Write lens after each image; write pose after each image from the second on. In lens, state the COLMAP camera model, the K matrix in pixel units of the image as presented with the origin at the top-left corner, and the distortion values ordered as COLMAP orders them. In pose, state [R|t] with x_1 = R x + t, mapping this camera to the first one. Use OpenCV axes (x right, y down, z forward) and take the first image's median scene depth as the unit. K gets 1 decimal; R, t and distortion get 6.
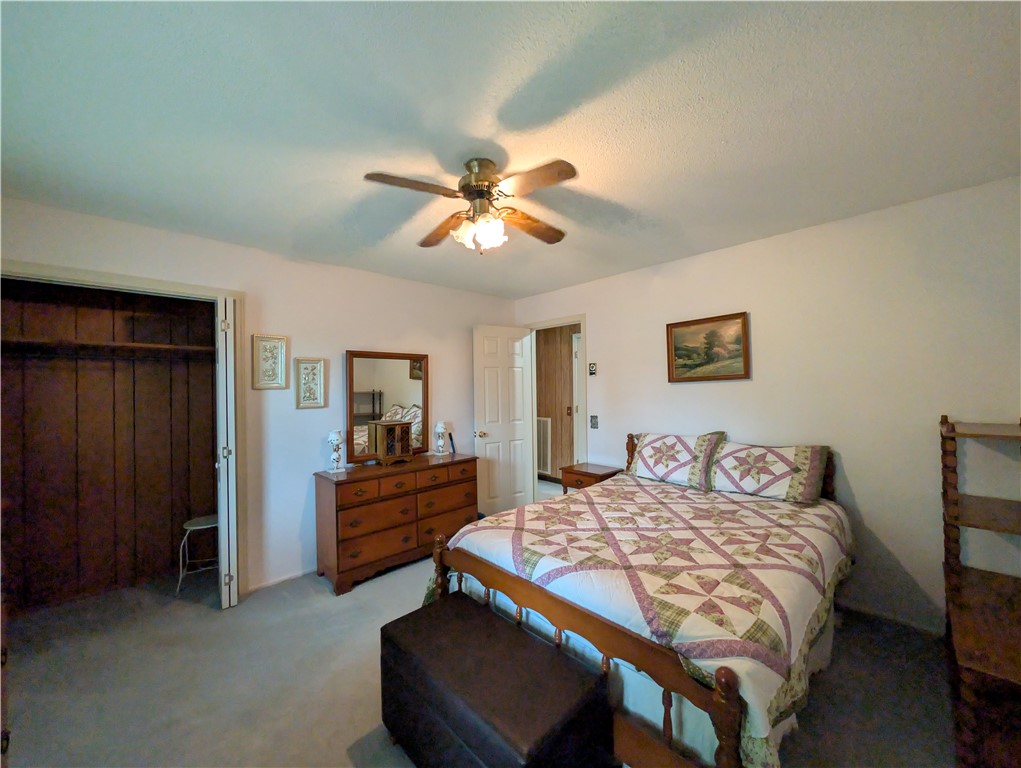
lens RADIAL K [[386.0, 0, 509.3], [0, 386.0, 386.7], [0, 0, 1]] dist [-0.000075, 0.000240]
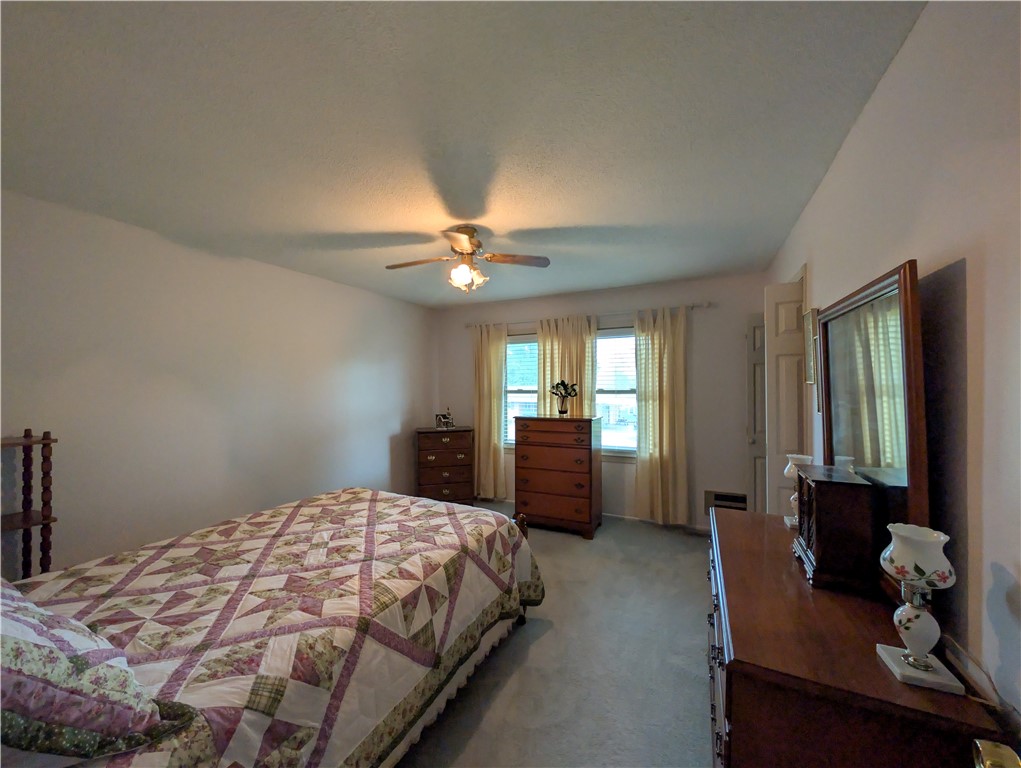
lens RADIAL K [[386.0, 0, 509.3], [0, 386.0, 386.7], [0, 0, 1]] dist [-0.000075, 0.000240]
pose [[-0.936136, 0.031092, -0.350260, 0.237436], [0.031599, 0.999492, 0.004270, 0.000207], [0.350215, -0.007070, -0.936643, 1.996097]]
